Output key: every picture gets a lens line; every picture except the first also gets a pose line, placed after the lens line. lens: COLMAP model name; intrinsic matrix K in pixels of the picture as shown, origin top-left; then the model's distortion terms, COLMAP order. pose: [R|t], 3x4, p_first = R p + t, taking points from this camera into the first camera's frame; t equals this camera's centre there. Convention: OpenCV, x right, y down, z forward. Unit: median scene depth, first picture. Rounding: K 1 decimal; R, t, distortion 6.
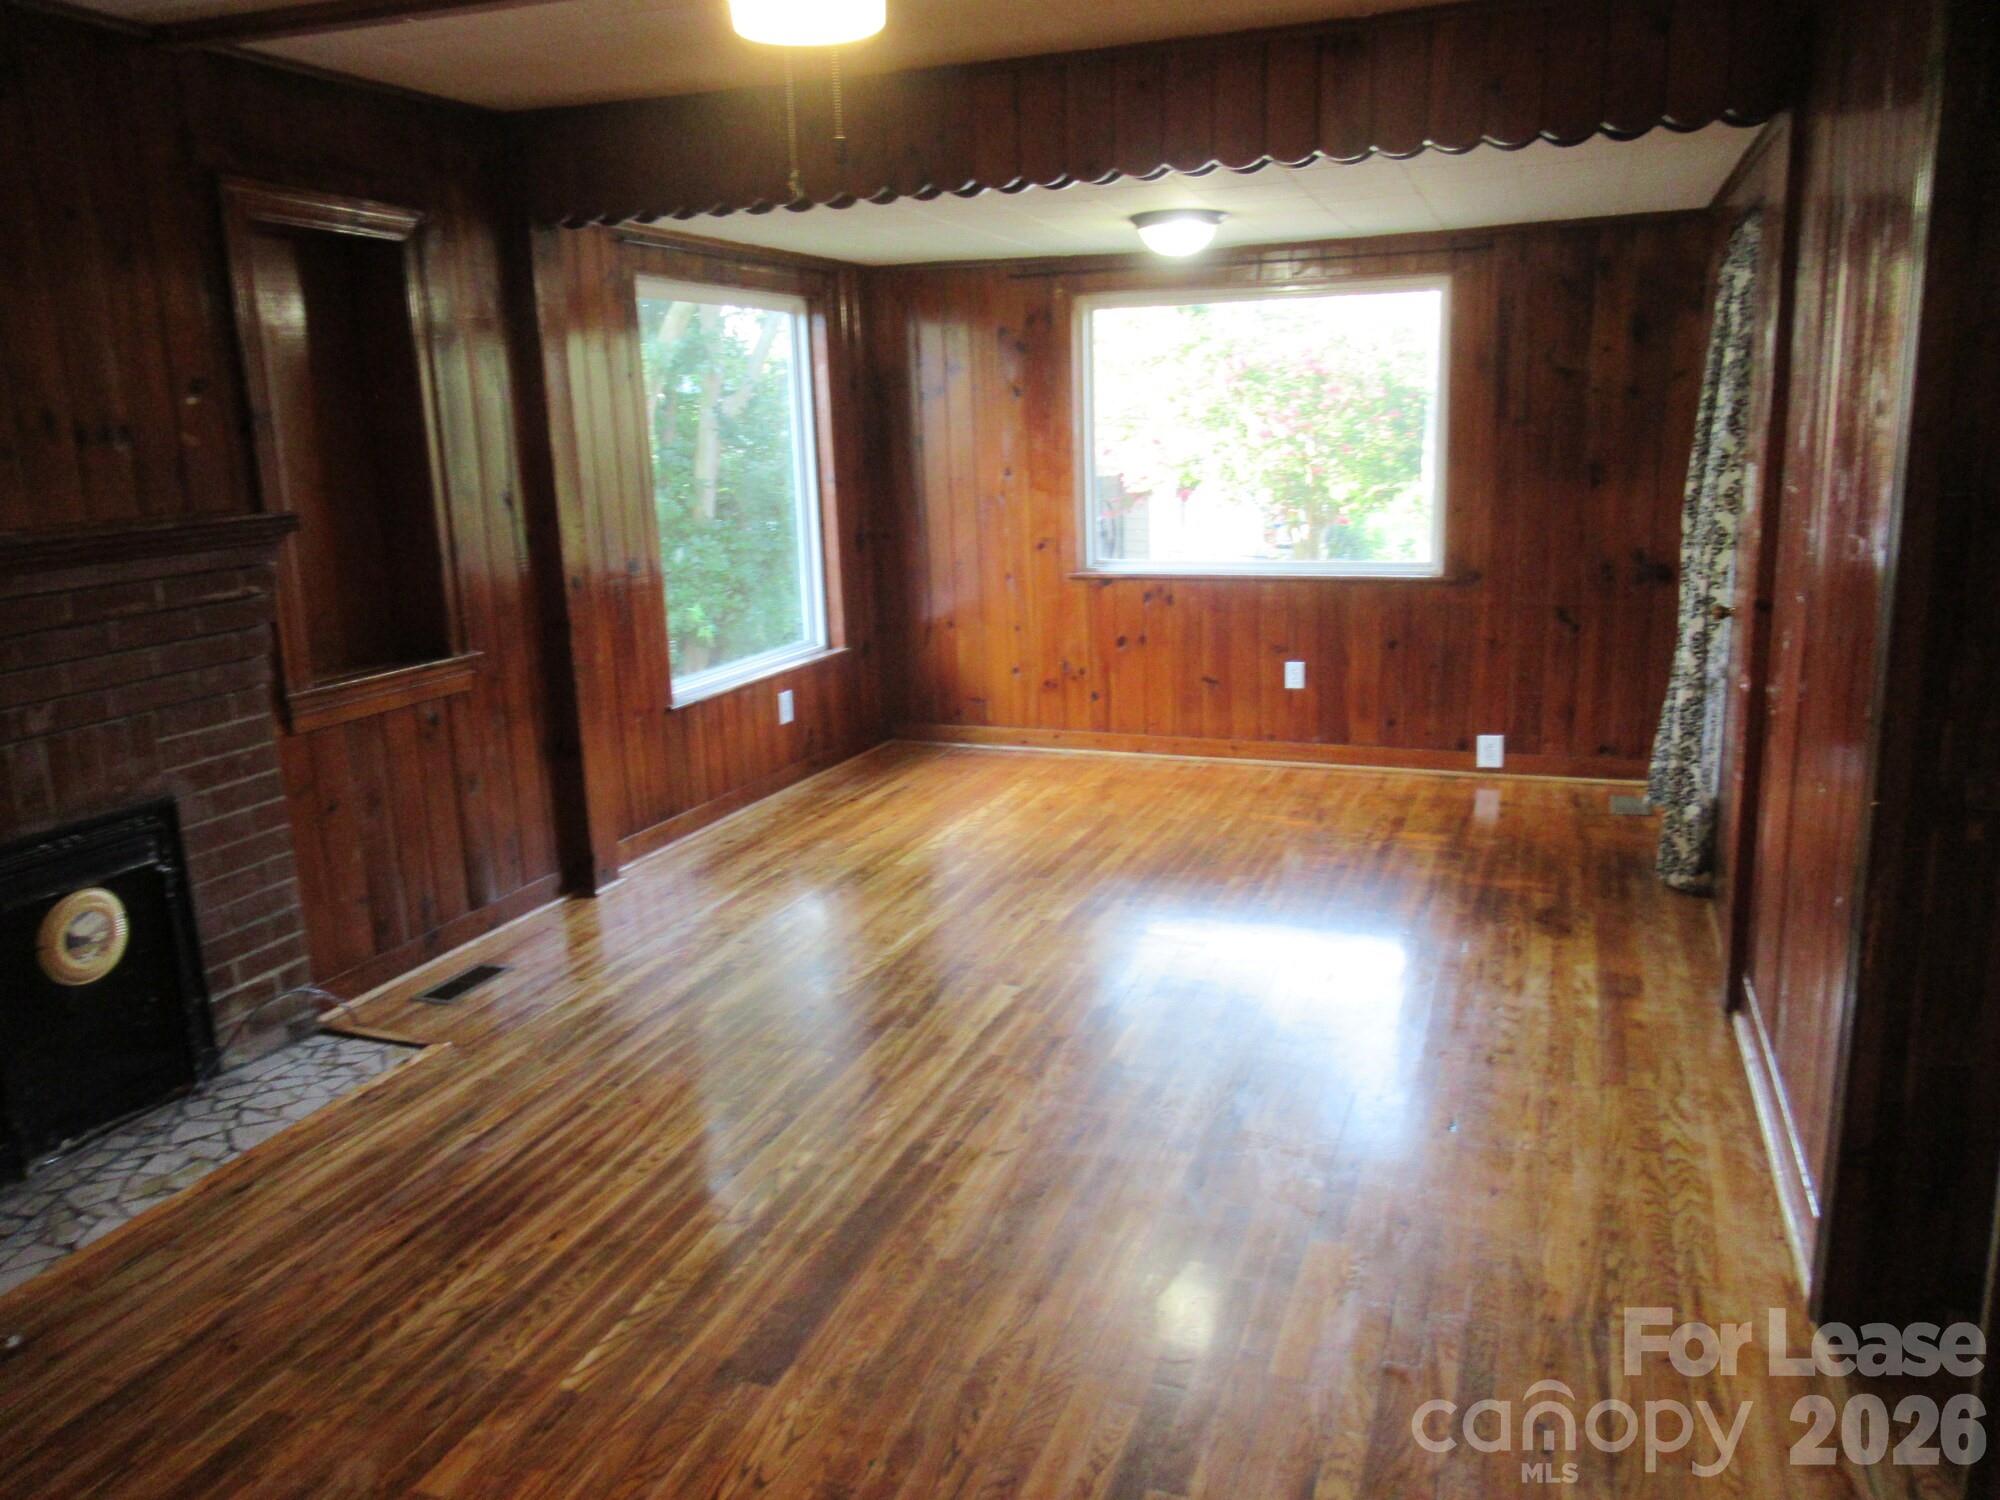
lens RADIAL K [[1488.6, 0, 998.9], [0, 1488.6, 748.4], [0, 0, 1]] dist [-0.000661, -0.003705]
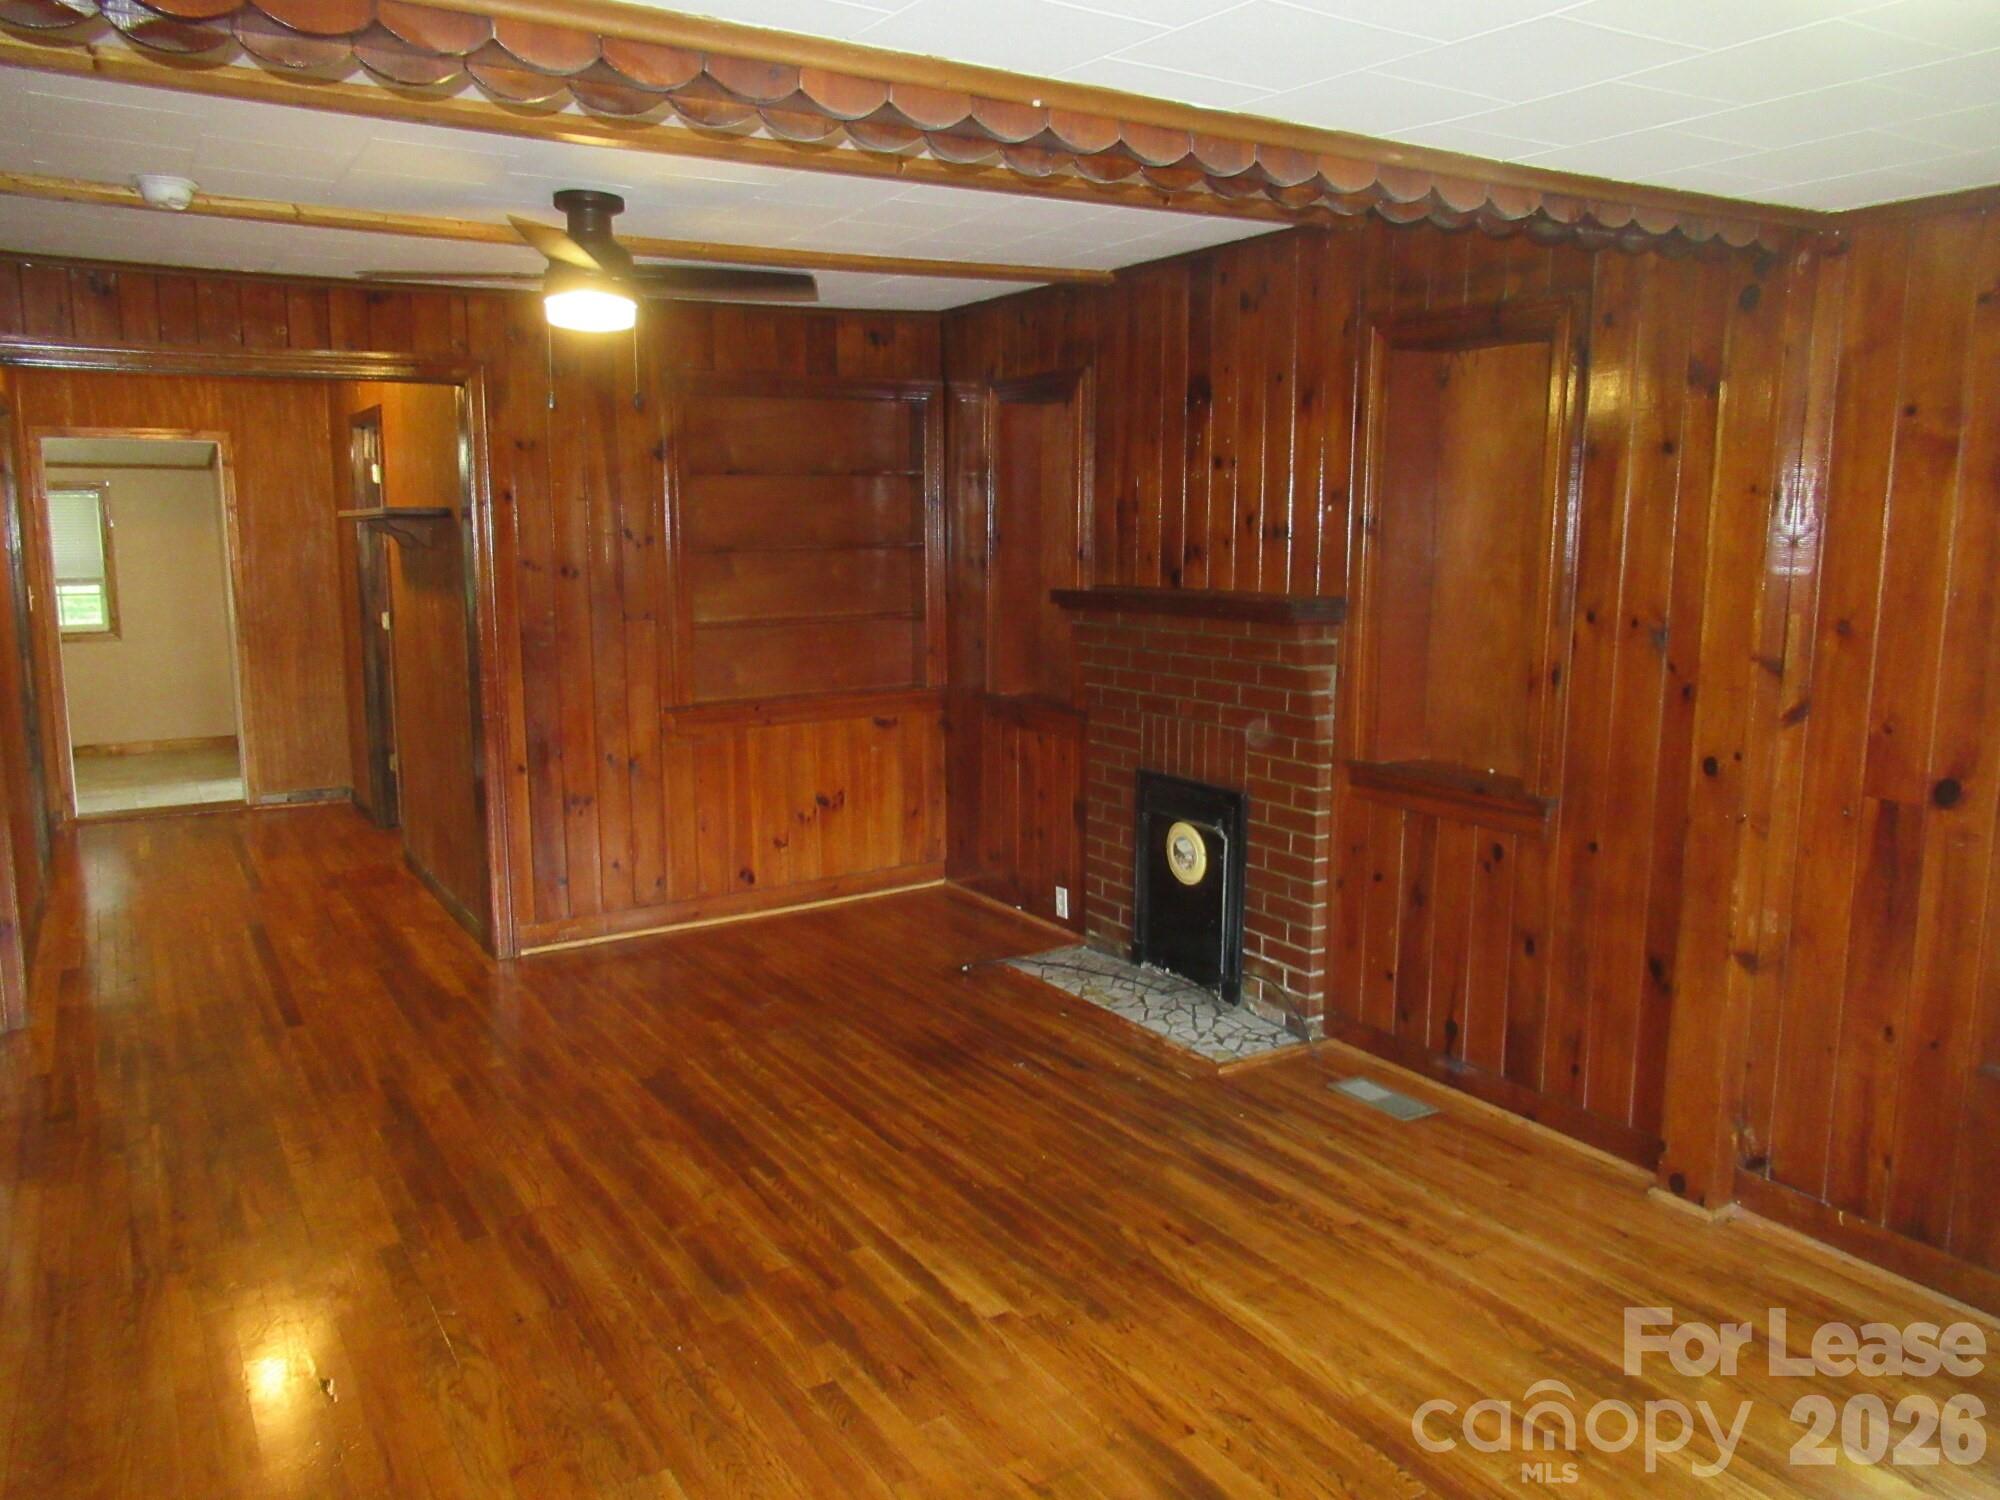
lens RADIAL K [[1488.6, 0, 997.0], [0, 1488.6, 749.1], [0, 0, 1]] dist [-0.000661, -0.003705]
pose [[-0.616760, 0.154699, -0.771800, 0.639728], [-0.152851, 0.938297, 0.310217, -0.398936], [0.772169, 0.309300, -0.555058, 1.577457]]
